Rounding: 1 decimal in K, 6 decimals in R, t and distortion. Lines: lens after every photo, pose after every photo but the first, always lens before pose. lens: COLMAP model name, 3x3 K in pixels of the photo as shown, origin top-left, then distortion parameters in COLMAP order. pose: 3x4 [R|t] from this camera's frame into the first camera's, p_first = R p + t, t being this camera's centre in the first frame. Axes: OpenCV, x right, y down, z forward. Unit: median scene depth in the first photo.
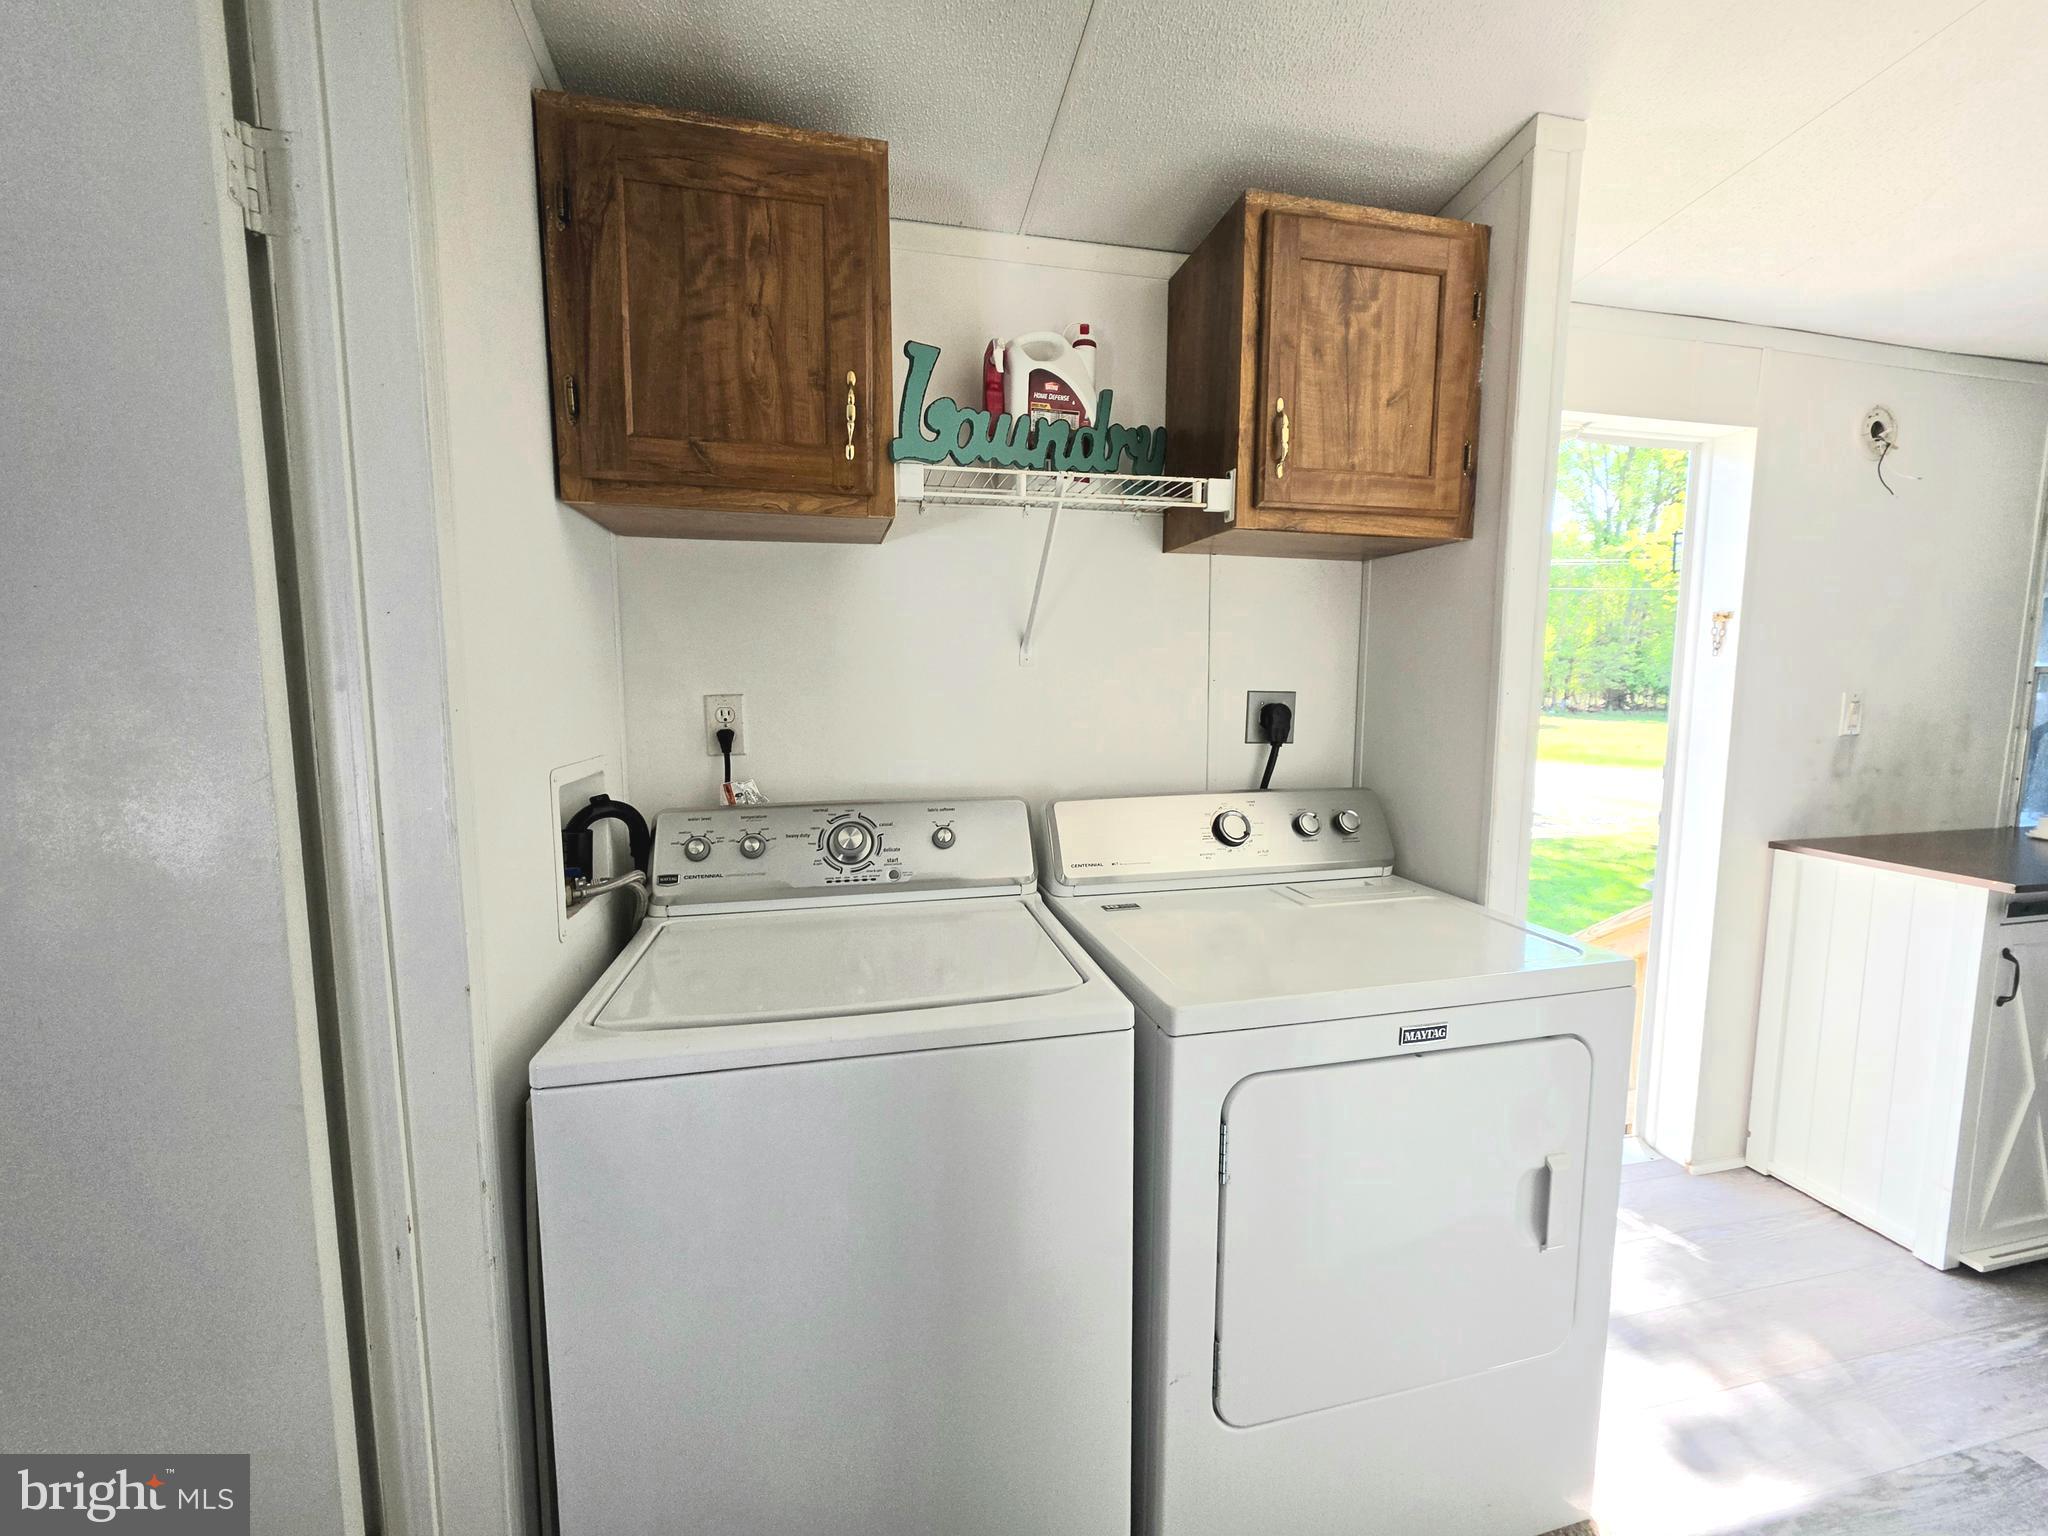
lens RADIAL K [[829.1, 0, 1026.7], [0, 829.1, 763.9], [0, 0, 1]] dist [-0.000736, -0.000434]
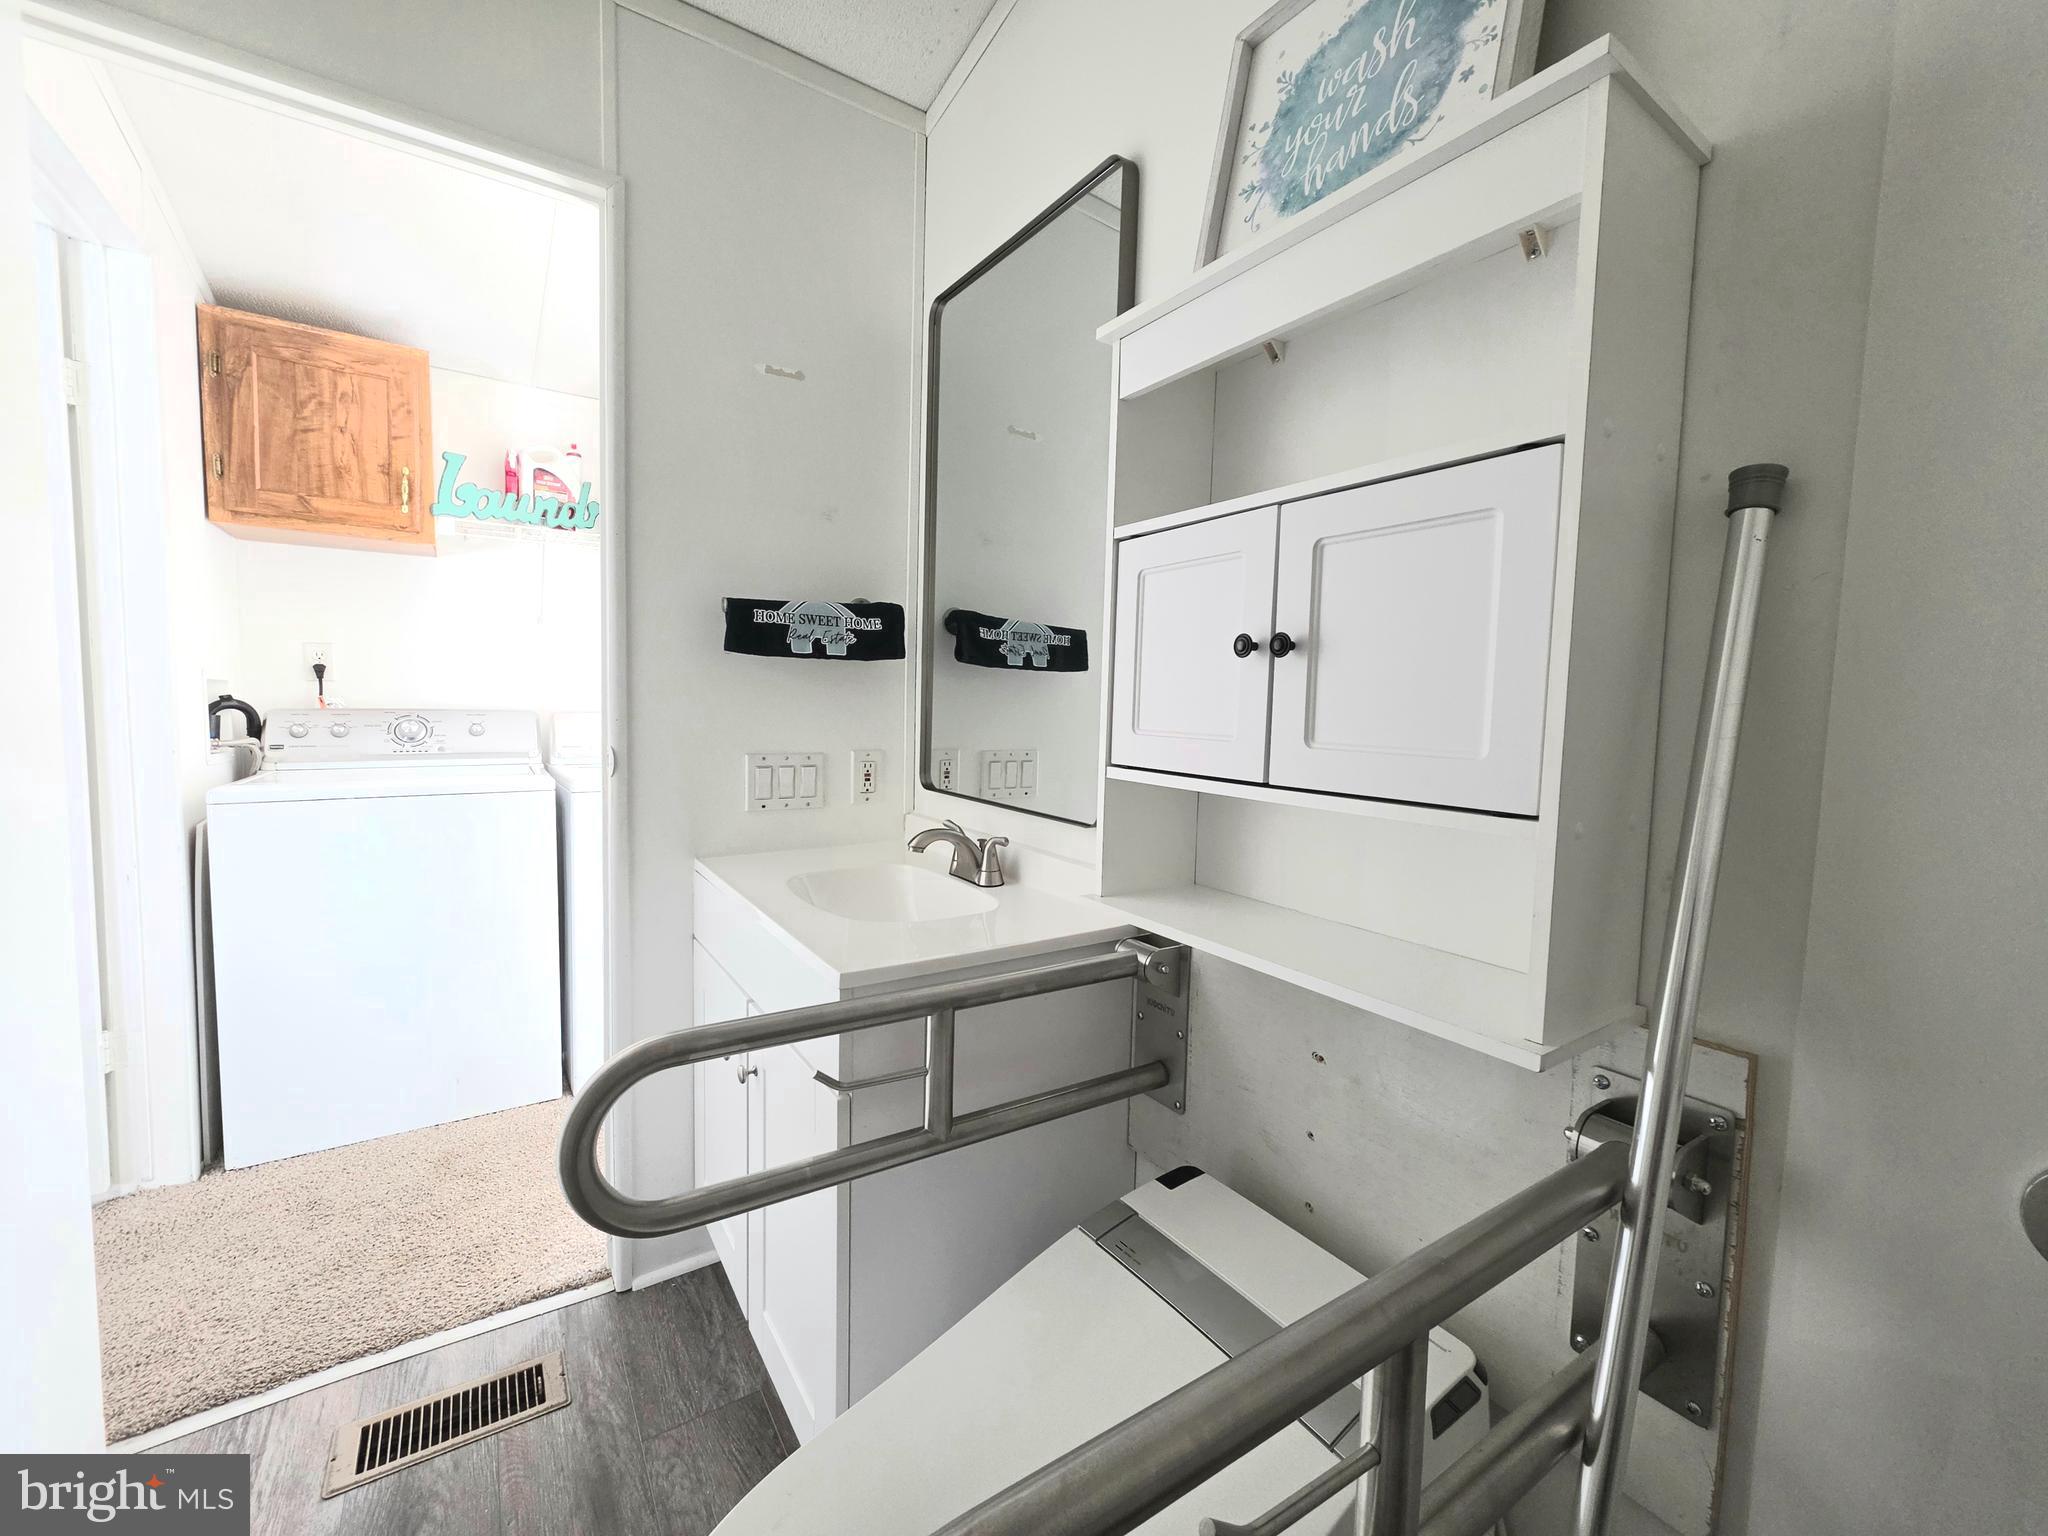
lens RADIAL K [[829.1, 0, 1031.0], [0, 829.1, 761.9], [0, 0, 1]] dist [-0.000736, -0.000434]
pose [[0.932051, -0.006336, 0.362272, 0.429806], [0.018722, 0.999354, -0.030692, 0.282605], [-0.361844, 0.035389, 0.931567, -1.252521]]
